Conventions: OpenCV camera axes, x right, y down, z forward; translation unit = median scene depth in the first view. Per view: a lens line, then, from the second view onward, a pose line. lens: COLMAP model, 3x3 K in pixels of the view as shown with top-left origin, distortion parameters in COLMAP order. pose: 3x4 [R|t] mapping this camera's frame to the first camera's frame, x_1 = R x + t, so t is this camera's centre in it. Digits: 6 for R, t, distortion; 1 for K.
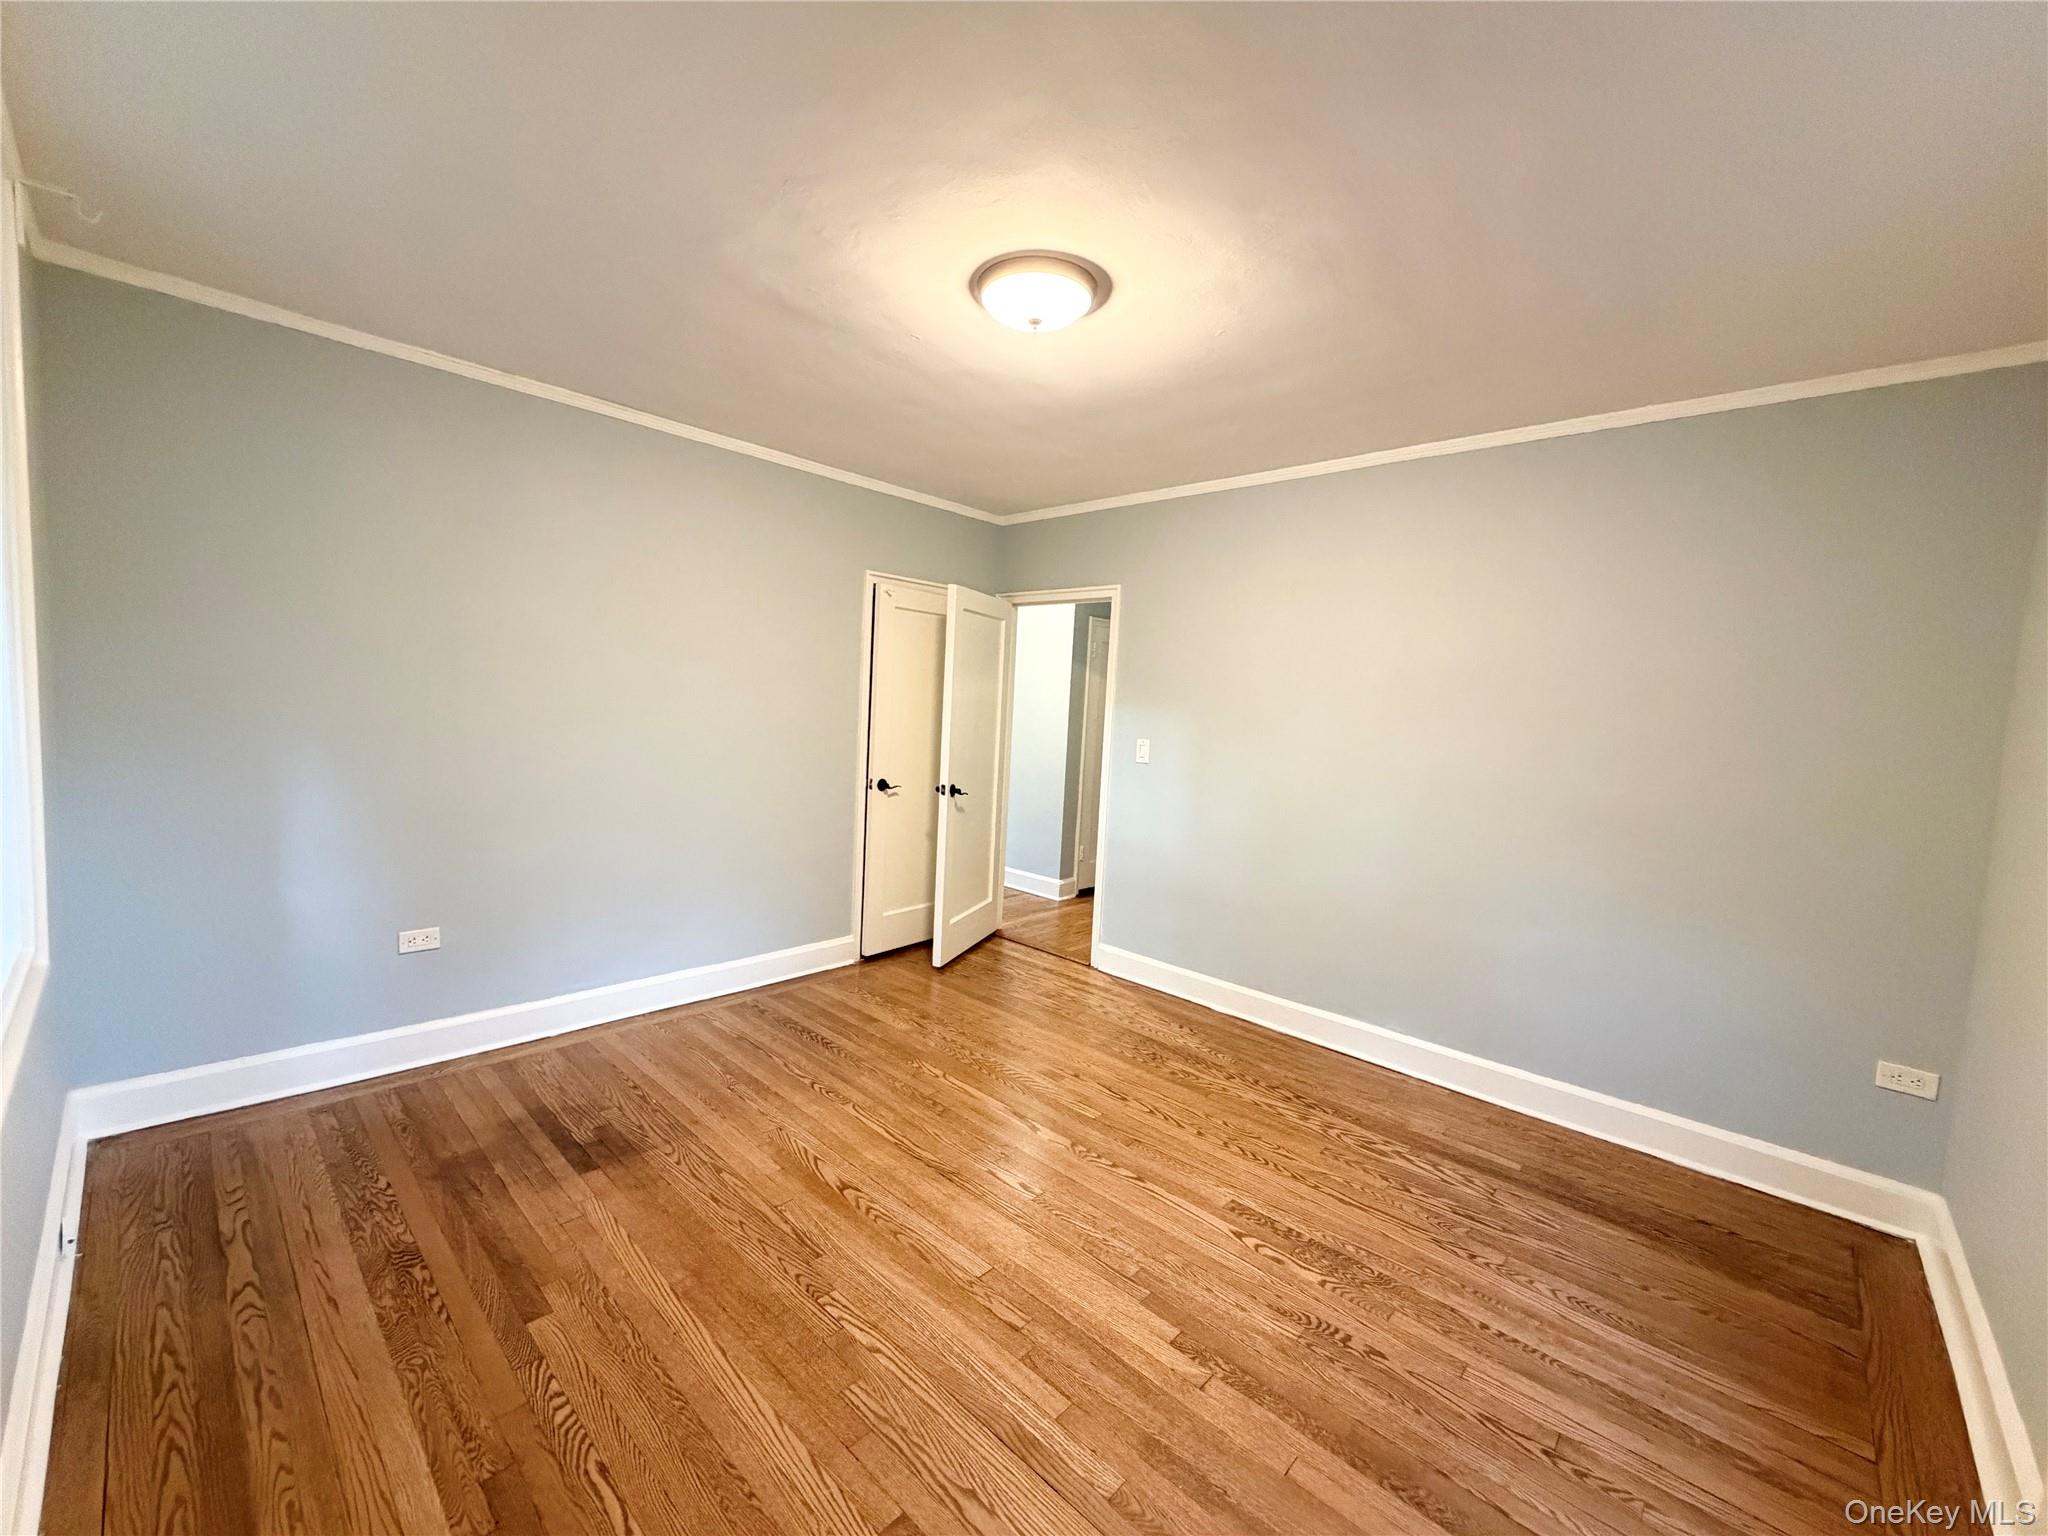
lens RADIAL K [[818.8, 0, 1021.1], [0, 818.8, 768.0], [0, 0, 1]] dist [0.000286, -0.000090]
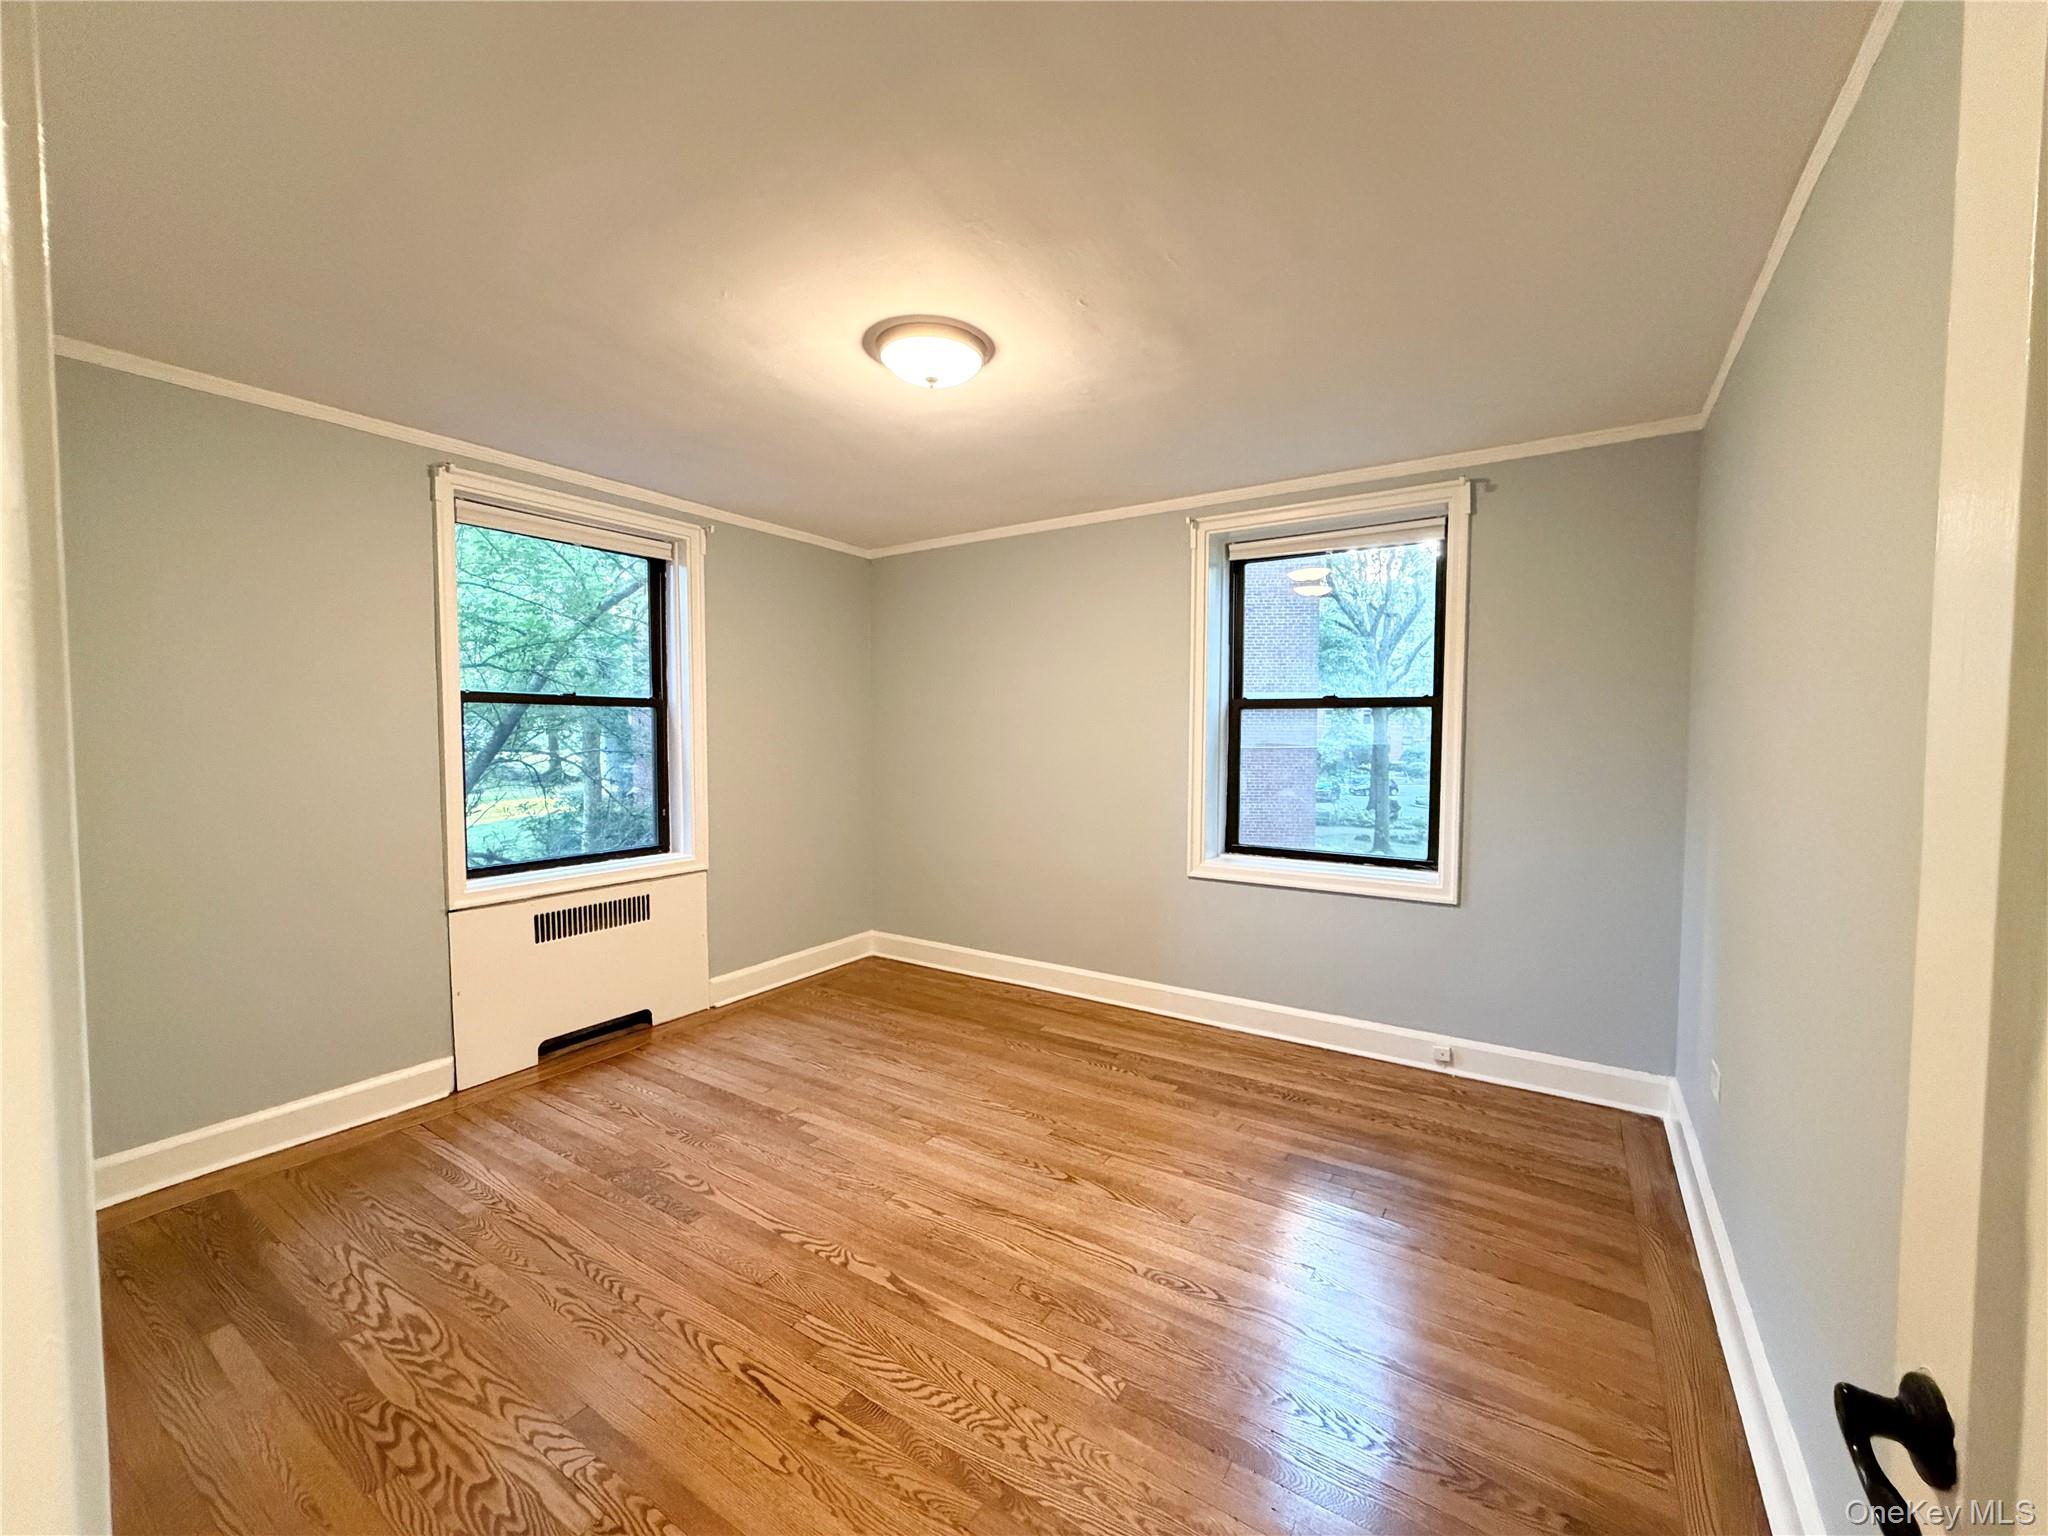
lens RADIAL K [[818.8, 0, 1021.1], [0, 818.8, 768.0], [0, 0, 1]] dist [0.000286, -0.000090]
pose [[-0.983933, -0.044100, -0.173007, 0.065346], [-0.065056, 0.990952, 0.117393, -0.166797], [0.166265, 0.126762, -0.977899, 2.114656]]
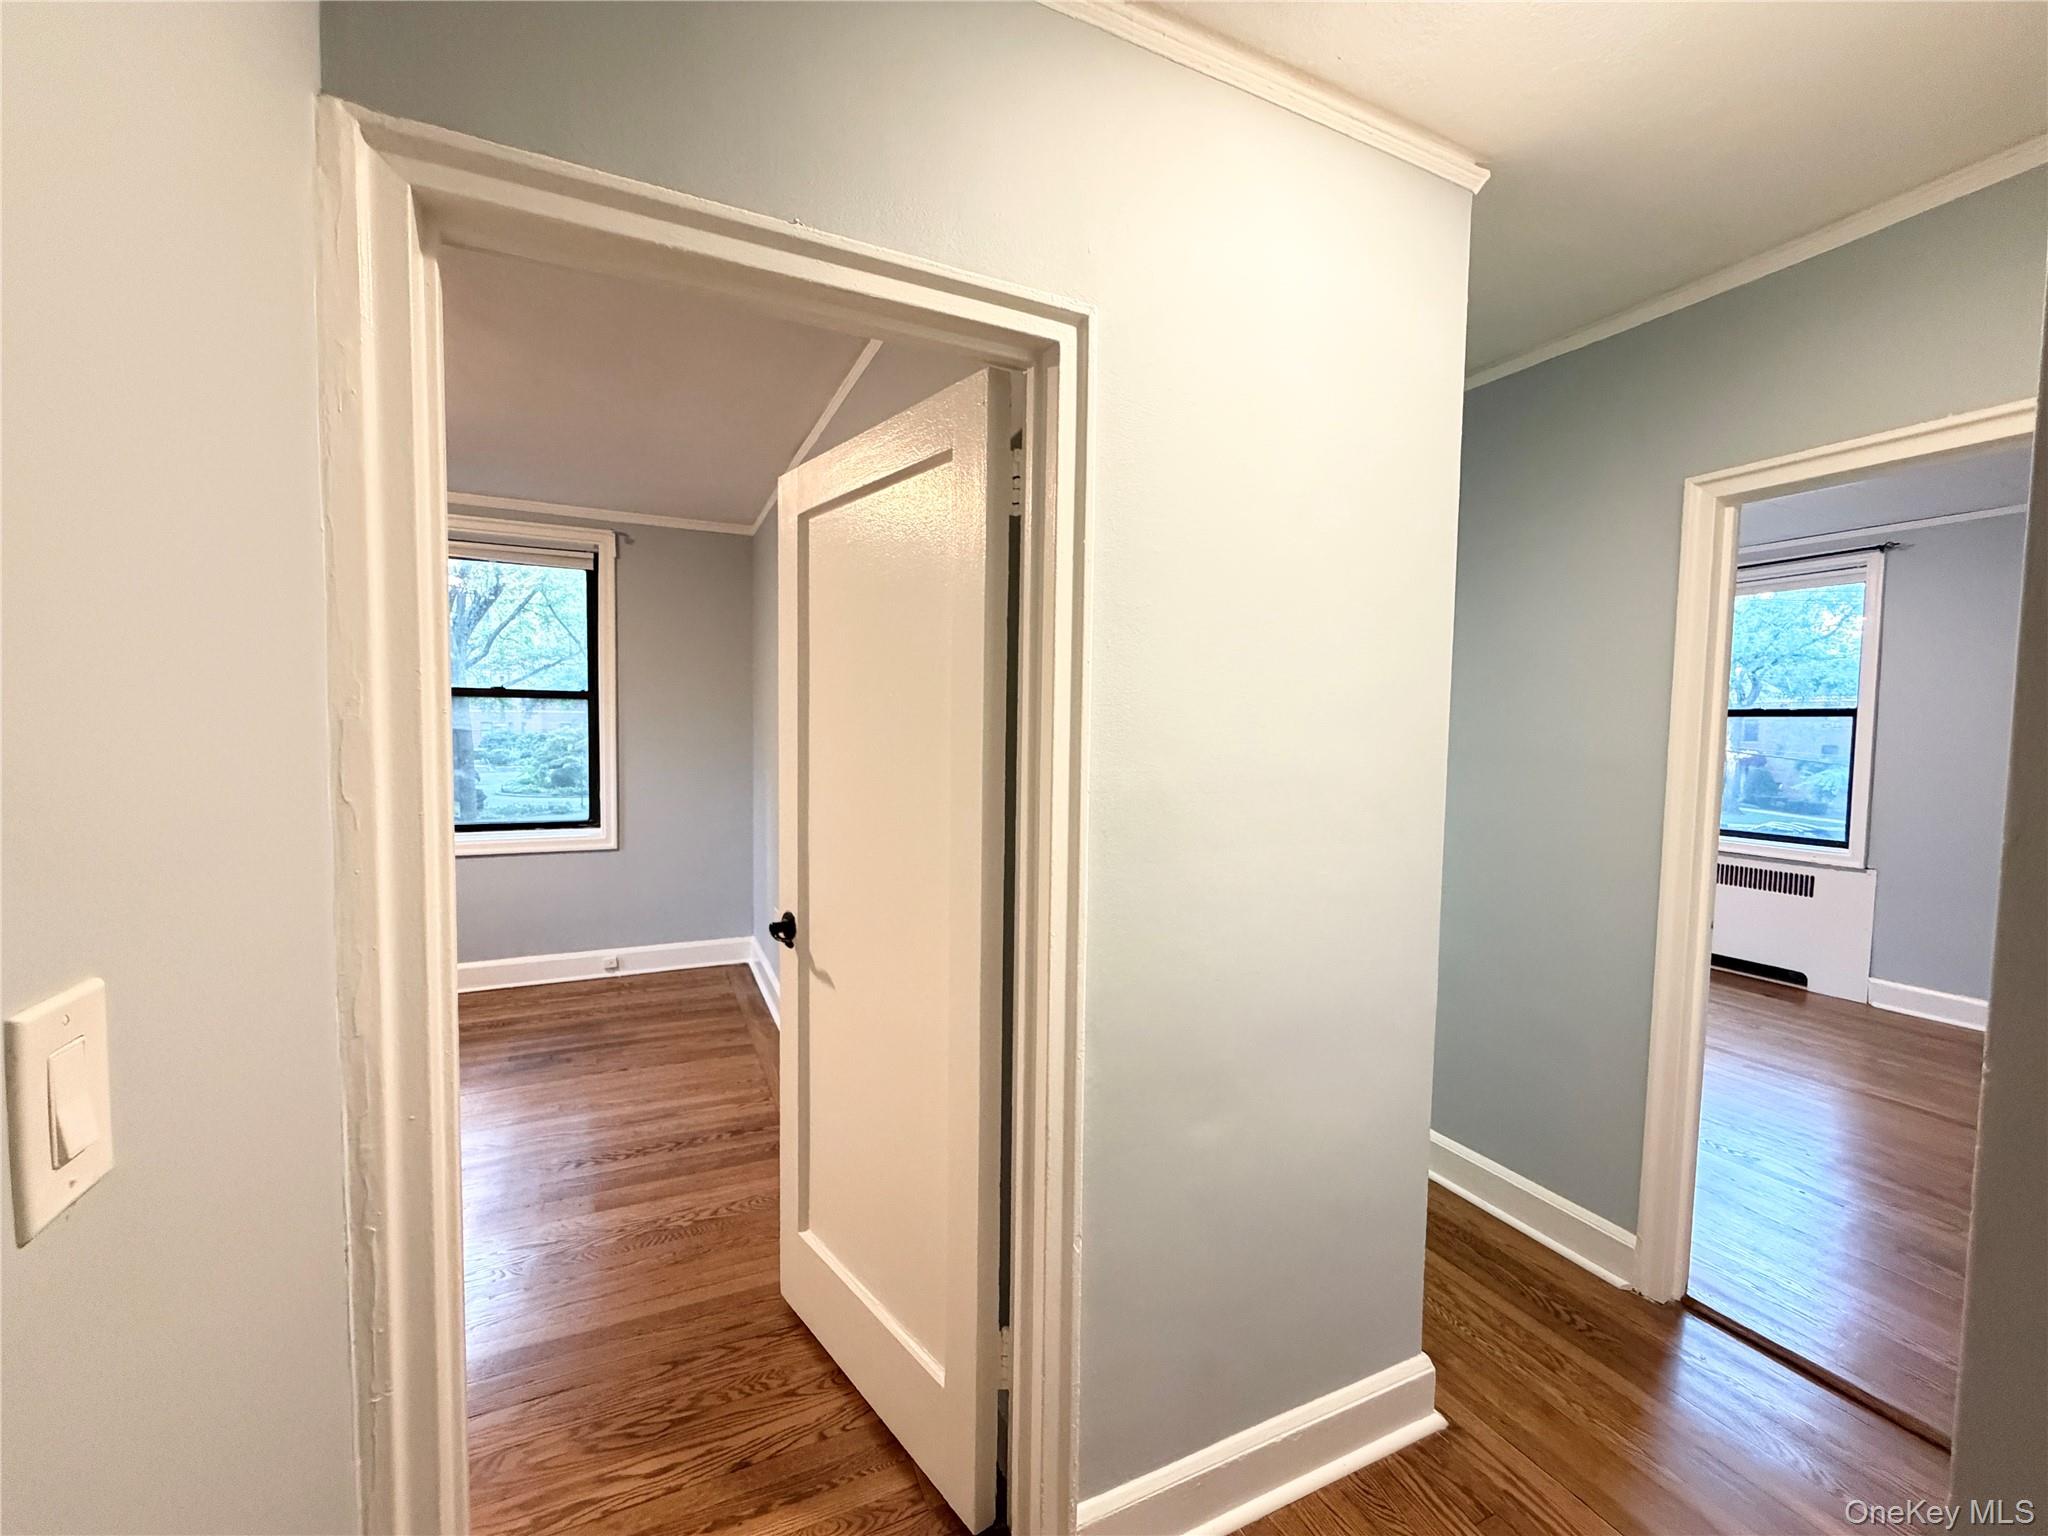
lens RADIAL K [[818.8, 0, 1021.1], [0, 818.8, 768.0], [0, 0, 1]] dist [0.000286, -0.000090]
pose [[-0.365342, -0.006489, -0.930851, 0.514067], [-0.109665, 0.993312, 0.036117, -0.172515], [0.924391, 0.115277, -0.363610, 2.432850]]
